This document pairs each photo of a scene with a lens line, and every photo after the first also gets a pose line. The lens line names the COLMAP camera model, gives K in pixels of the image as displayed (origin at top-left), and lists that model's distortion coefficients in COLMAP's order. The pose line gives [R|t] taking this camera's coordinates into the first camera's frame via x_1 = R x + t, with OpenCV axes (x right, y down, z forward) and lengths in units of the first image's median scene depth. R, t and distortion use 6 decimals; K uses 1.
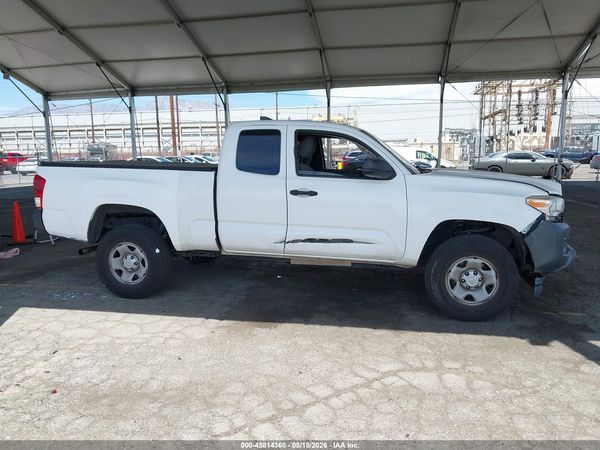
lens RADIAL K [[477.2, 0, 292.5], [0, 477.2, 228.2], [0, 0, 1]] dist [0.000649, -0.013774]
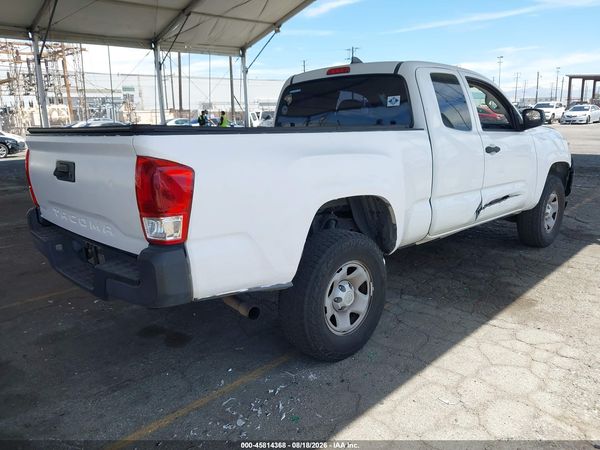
lens RADIAL K [[477.2, 0, 296.4], [0, 477.2, 228.7], [0, 0, 1]] dist [0.000649, -0.013774]
pose [[0.540953, -0.196176, 0.817854, -0.901788], [0.152468, 0.979179, 0.134026, -0.102168], [-0.827118, 0.052195, 0.559600, 0.790789]]
